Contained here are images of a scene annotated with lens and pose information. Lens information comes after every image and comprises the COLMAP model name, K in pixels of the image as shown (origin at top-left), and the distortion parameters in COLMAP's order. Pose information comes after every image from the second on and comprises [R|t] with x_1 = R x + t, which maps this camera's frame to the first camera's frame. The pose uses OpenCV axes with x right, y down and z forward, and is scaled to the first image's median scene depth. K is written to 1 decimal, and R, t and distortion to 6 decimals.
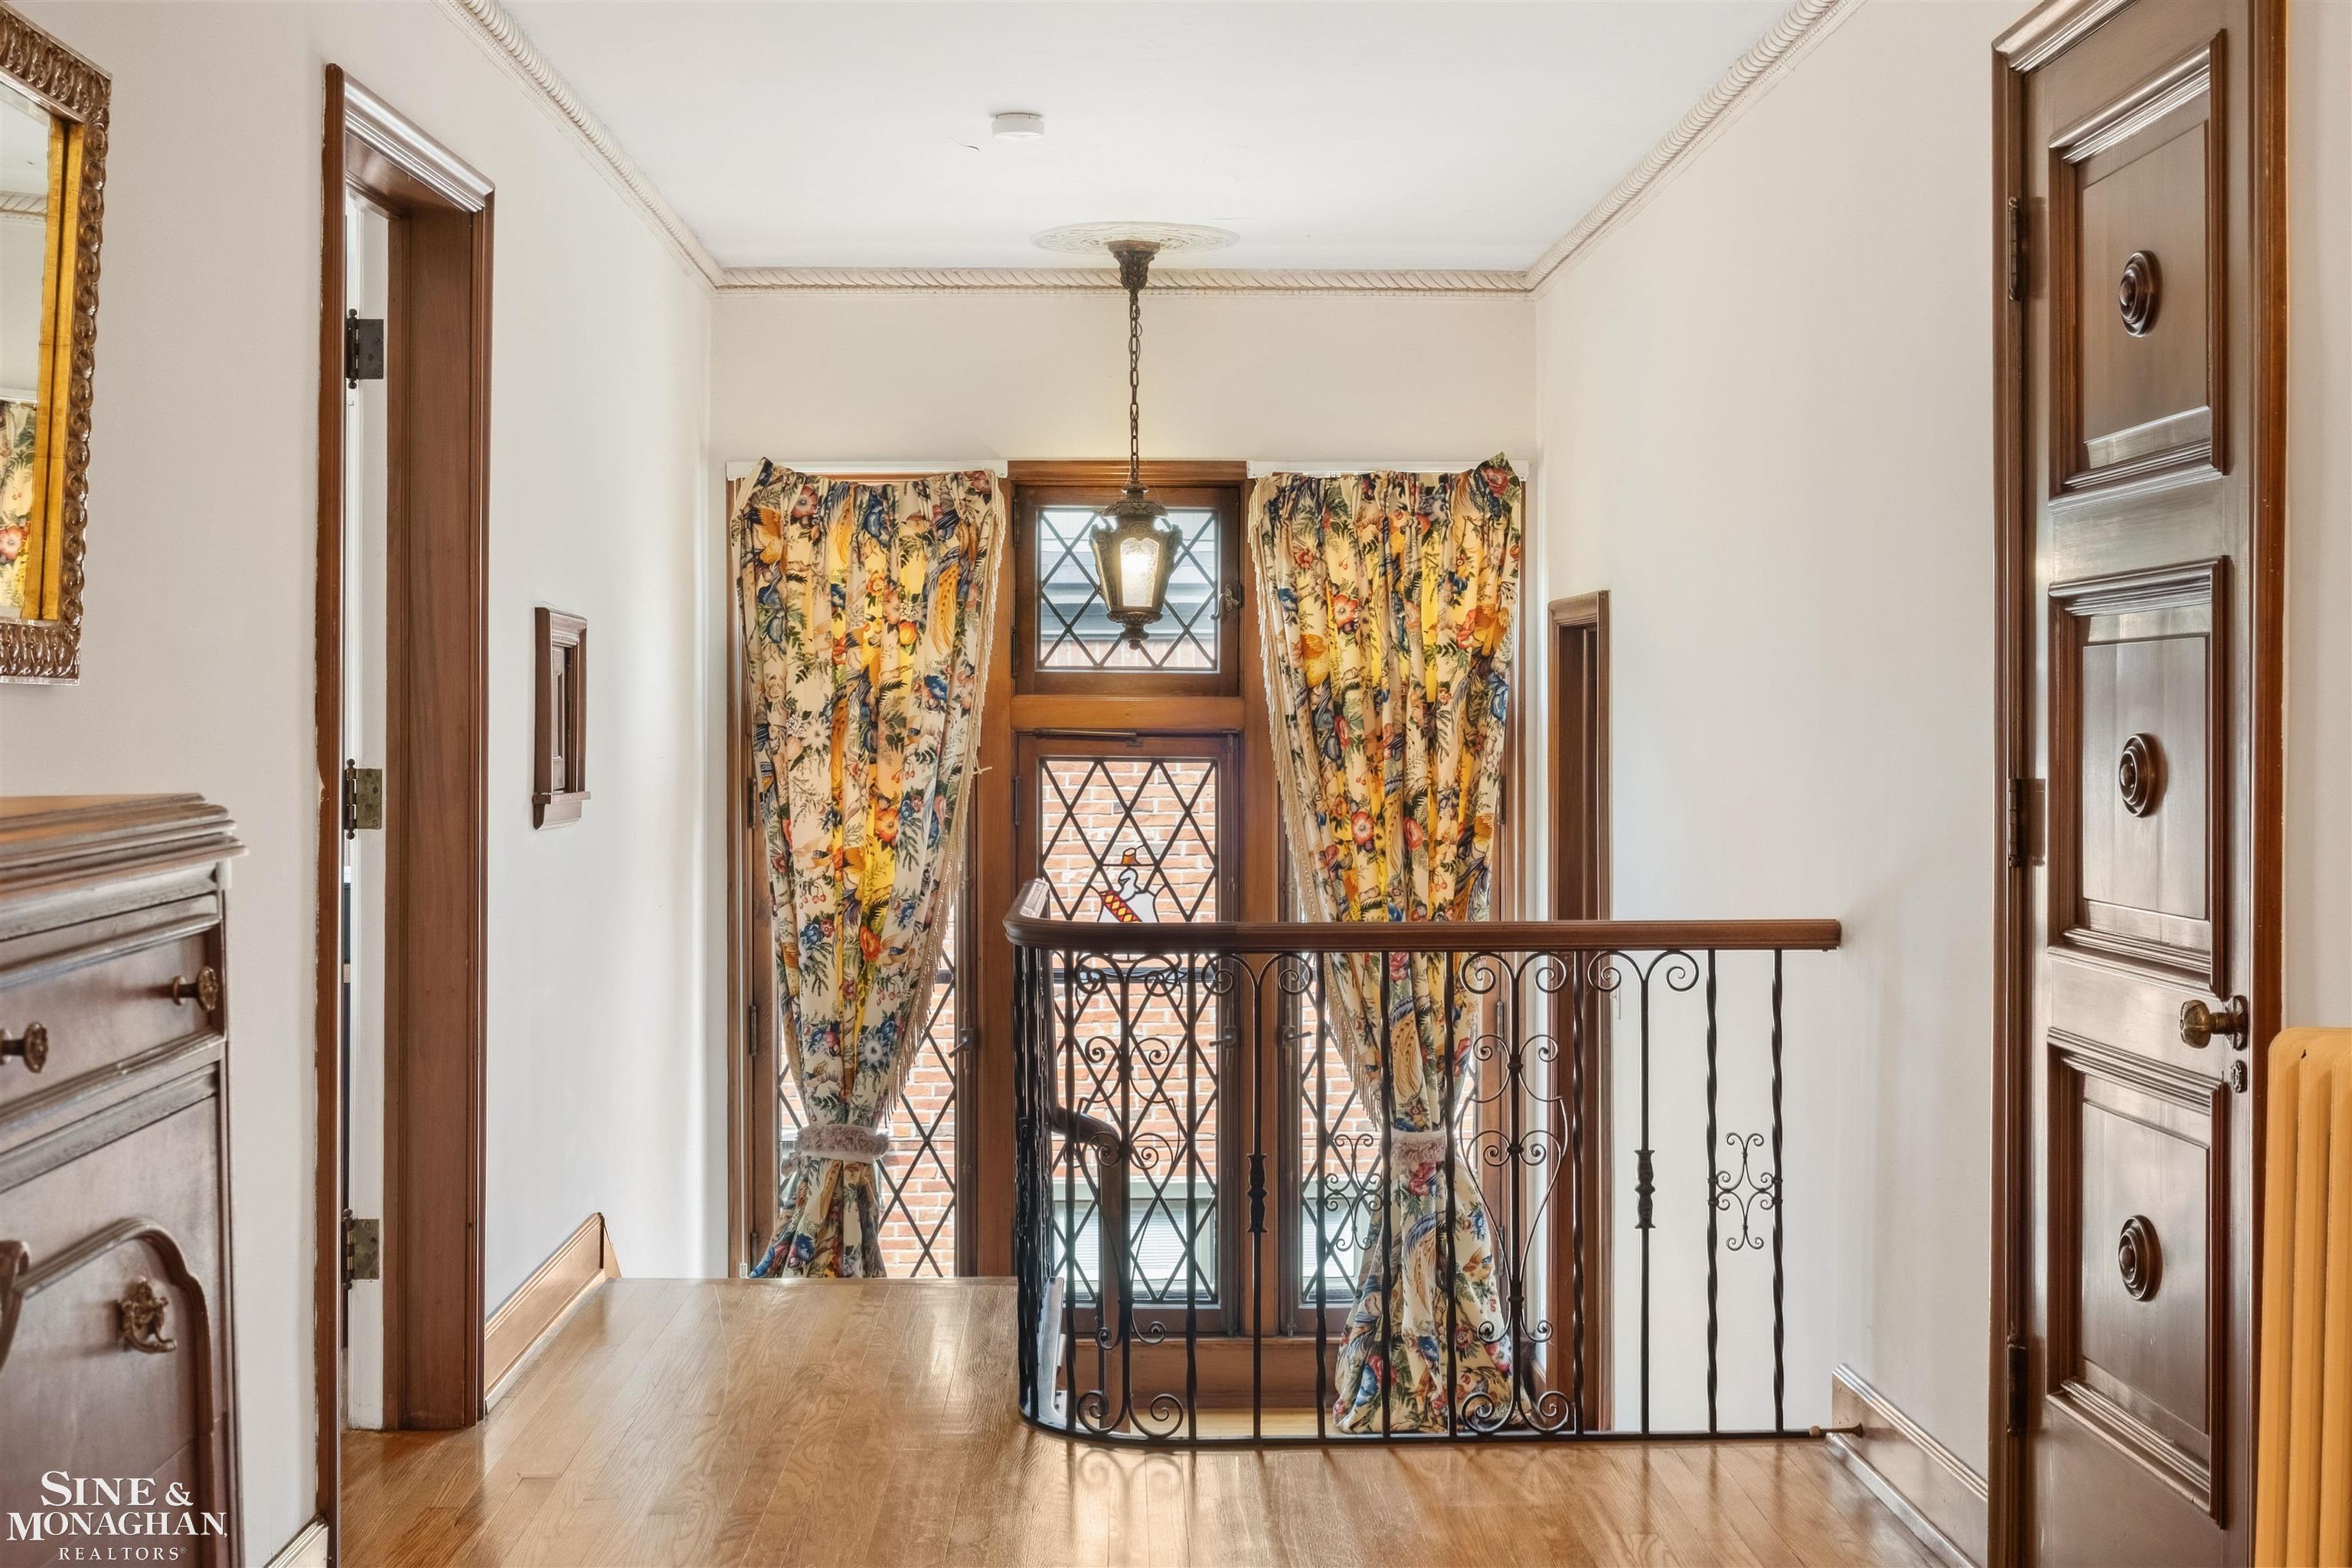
lens RADIAL K [[2771.0, 0, 1173.2], [0, 2771.0, 781.7], [0, 0, 1]] dist [-0.004278, 0.000000]
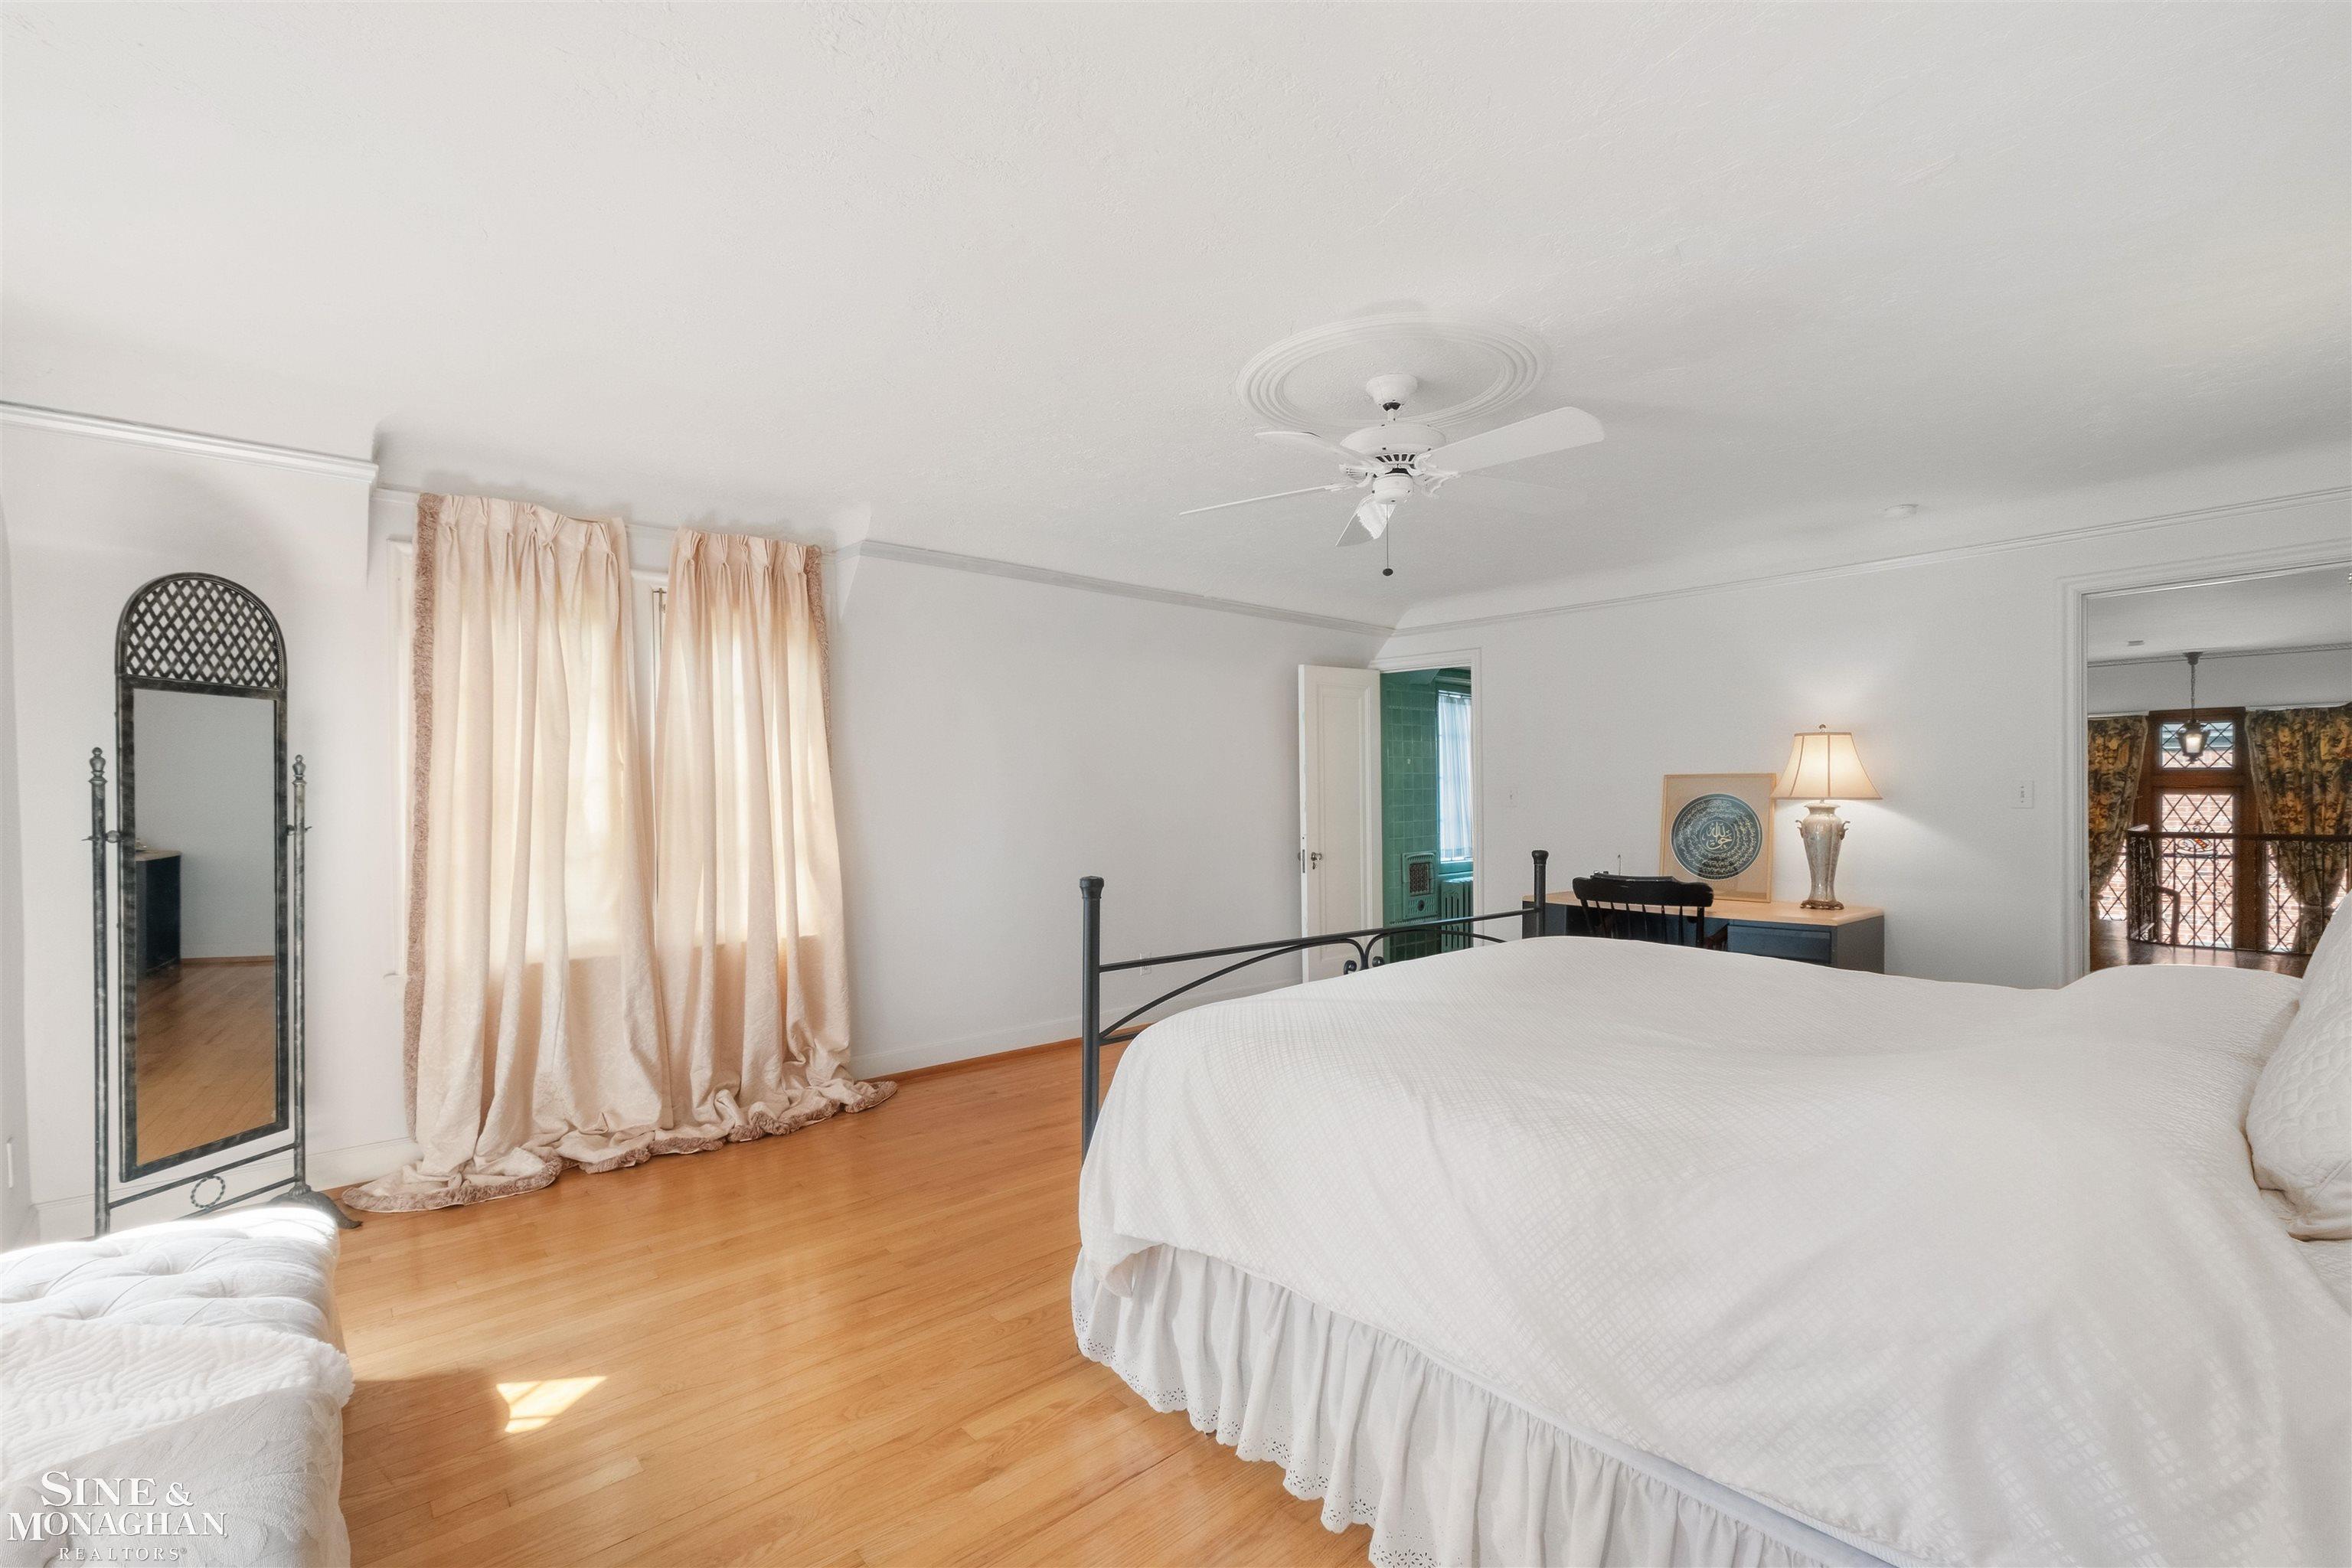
lens RADIAL K [[1048.9, 0, 1161.0], [0, 1048.9, 791.7], [0, 0, 1]] dist [-0.001711, 0.001666]
pose [[0.648458, -0.000656, -0.761250, 0.146119], [-0.002970, 0.999990, -0.003392, -0.002570], [0.761245, 0.004460, 0.648449, -0.866347]]
